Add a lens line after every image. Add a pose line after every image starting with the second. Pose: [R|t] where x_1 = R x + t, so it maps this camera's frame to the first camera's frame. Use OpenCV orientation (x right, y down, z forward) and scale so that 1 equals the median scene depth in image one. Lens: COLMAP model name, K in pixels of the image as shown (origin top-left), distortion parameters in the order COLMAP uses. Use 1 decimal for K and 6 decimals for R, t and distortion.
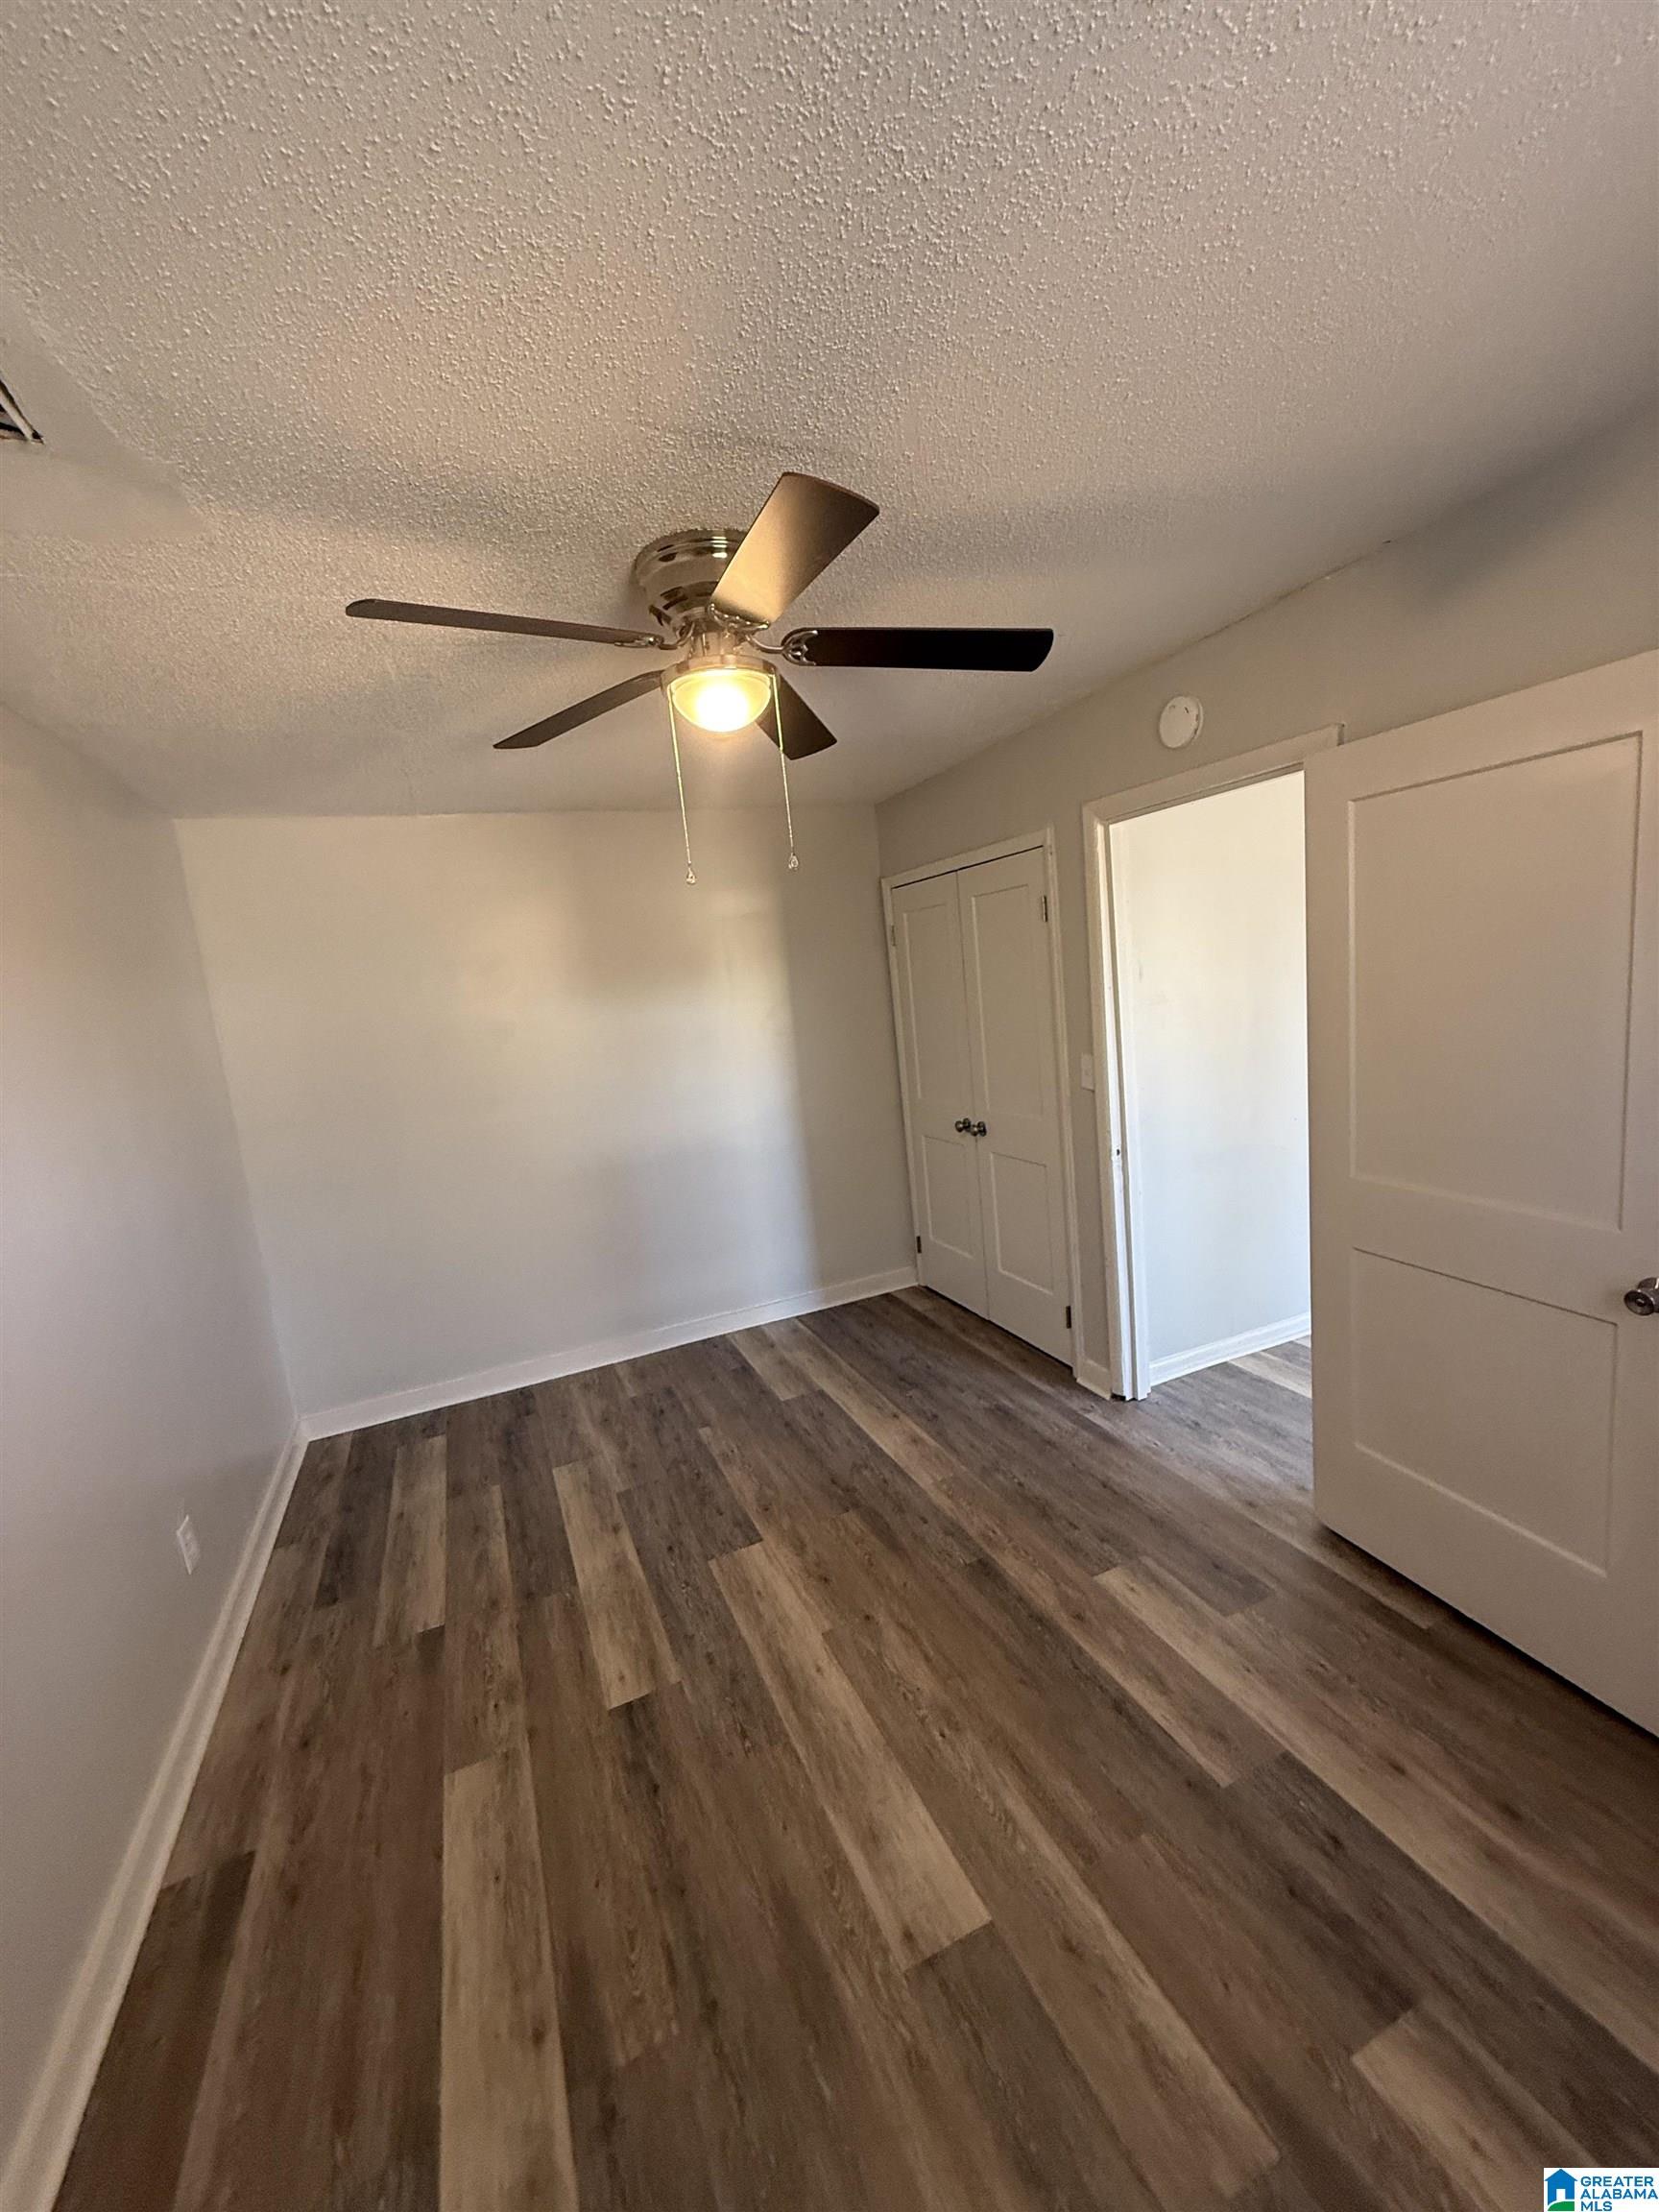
lens RADIAL K [[881.2, 0, 829.5], [0, 881.2, 1106.0], [0, 0, 1]] dist [-0.004223, -0.000345]
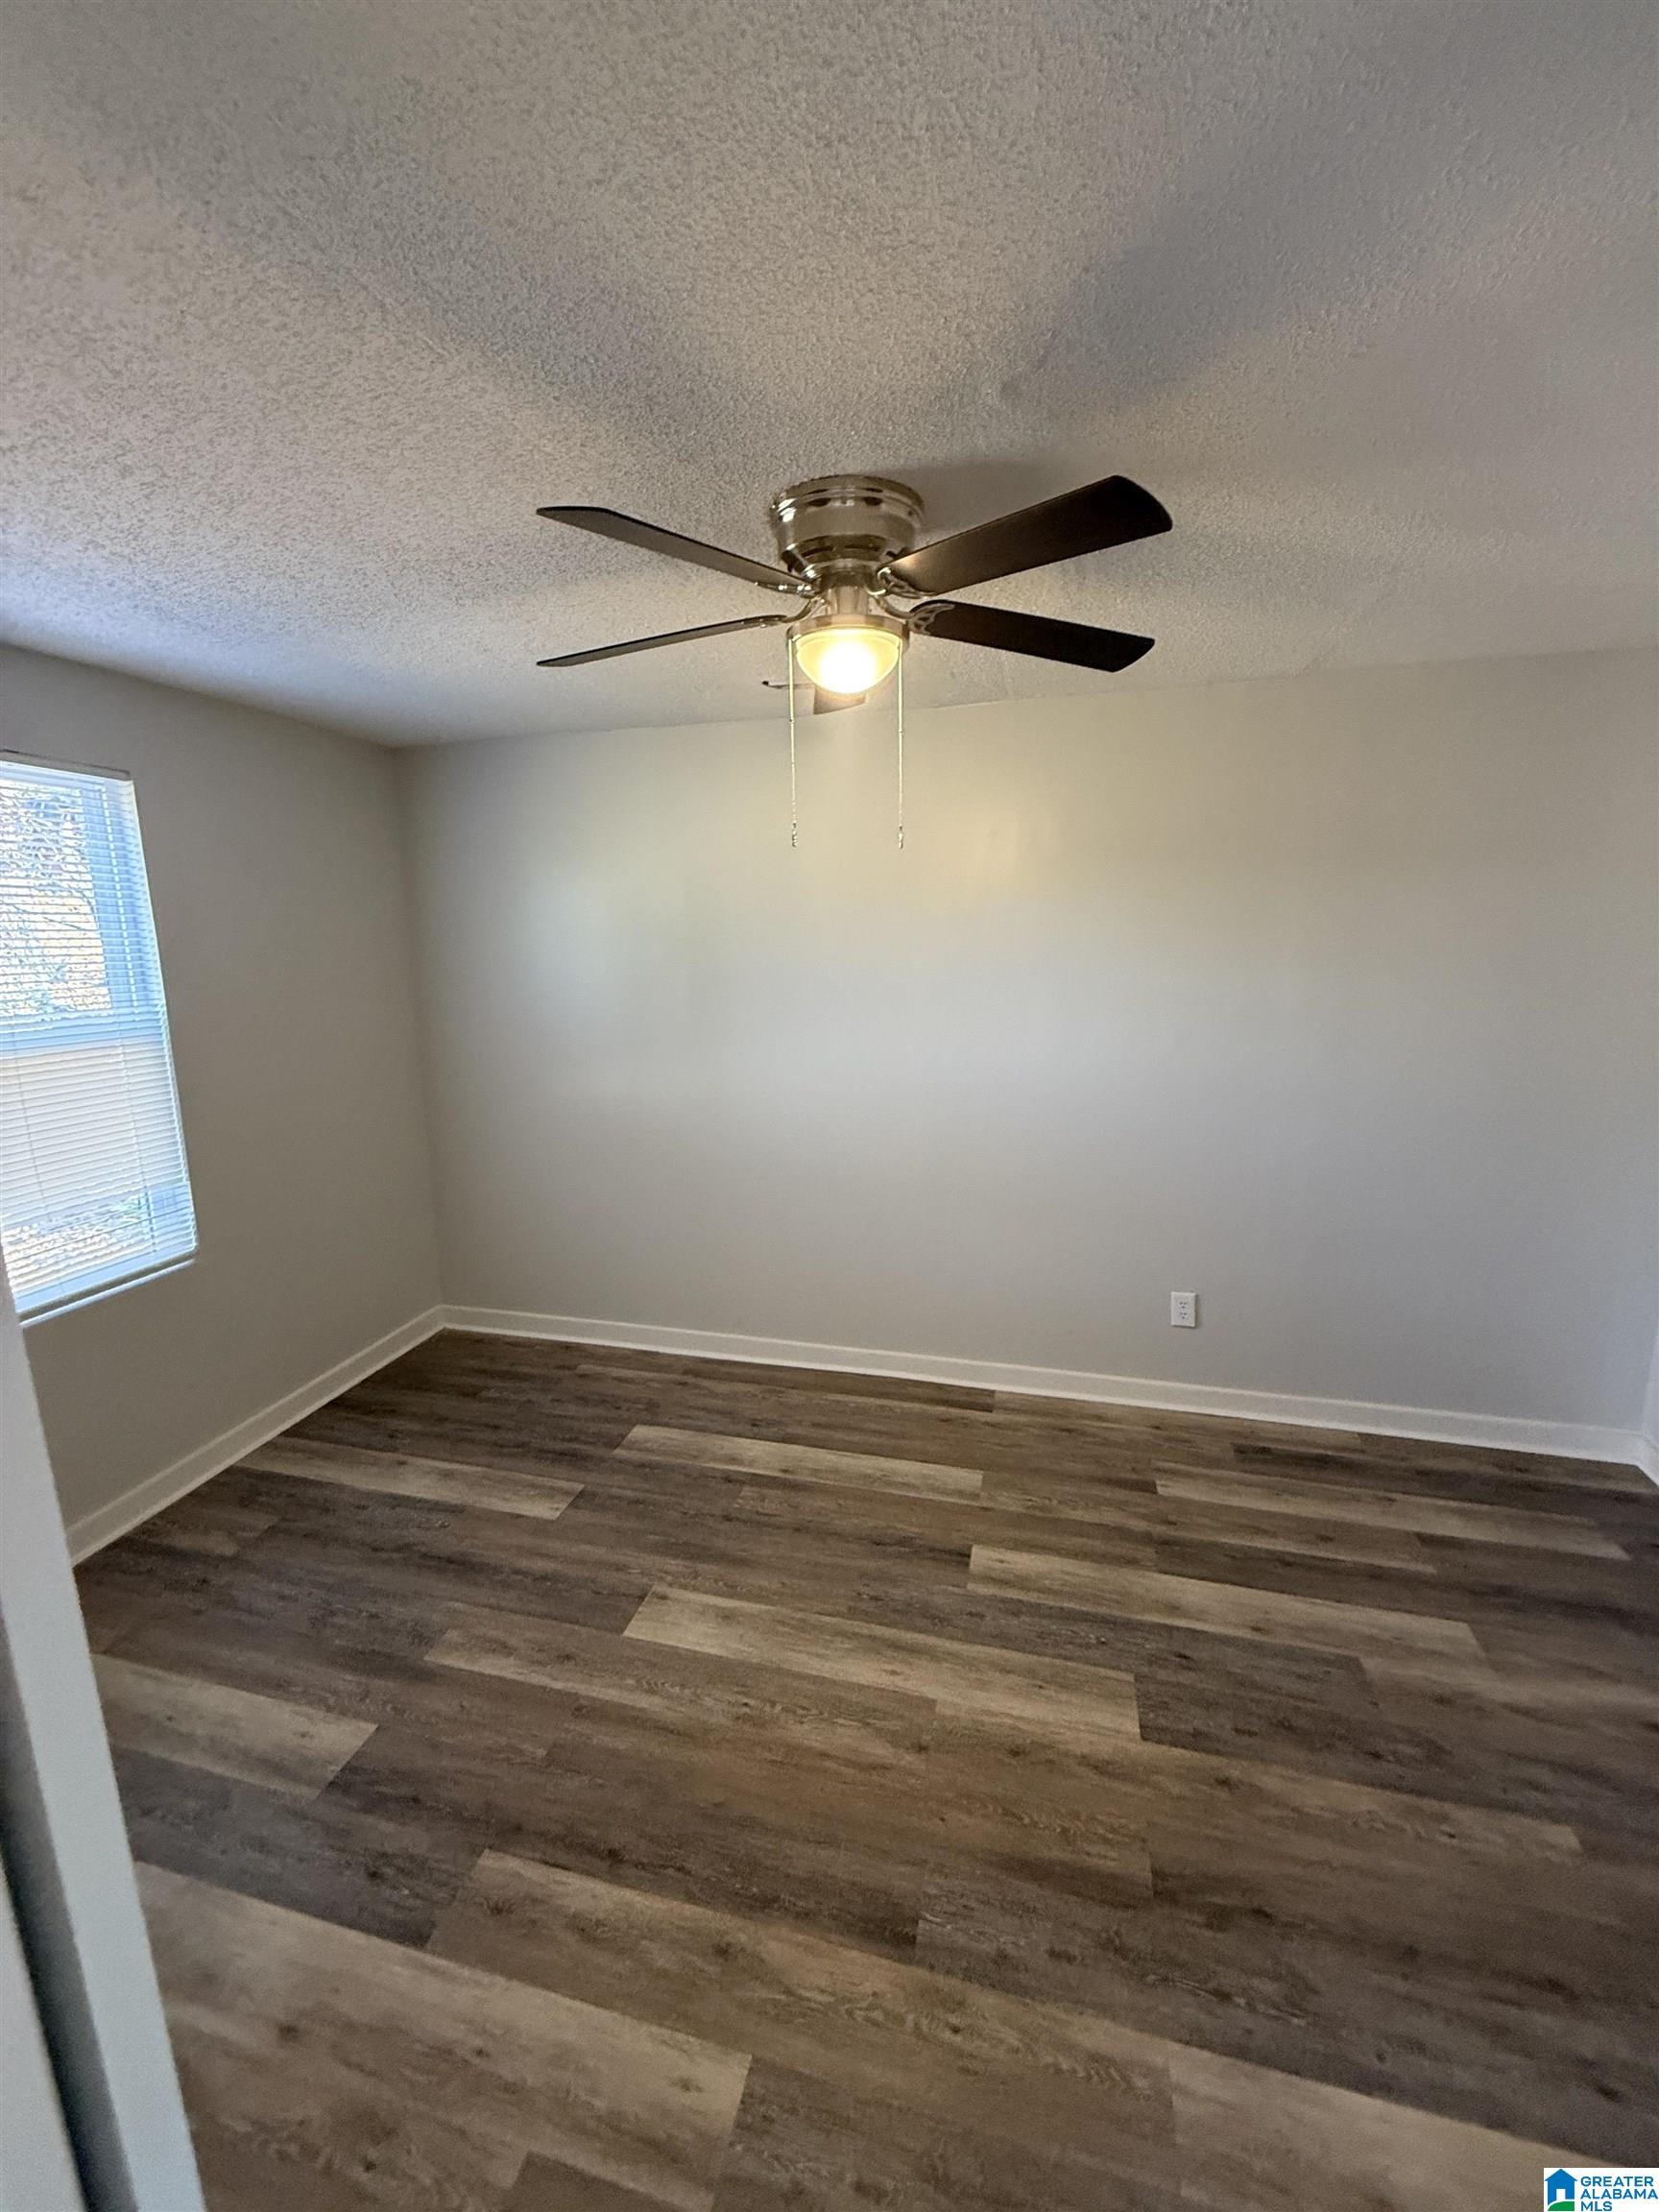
lens RADIAL K [[881.2, 0, 829.5], [0, 881.2, 1106.0], [0, 0, 1]] dist [-0.004223, -0.000345]
pose [[-0.612250, 0.253284, -0.748998, 0.602235], [-0.039635, 0.936279, 0.349014, -0.278677], [0.789670, 0.243370, -0.563198, 1.350930]]
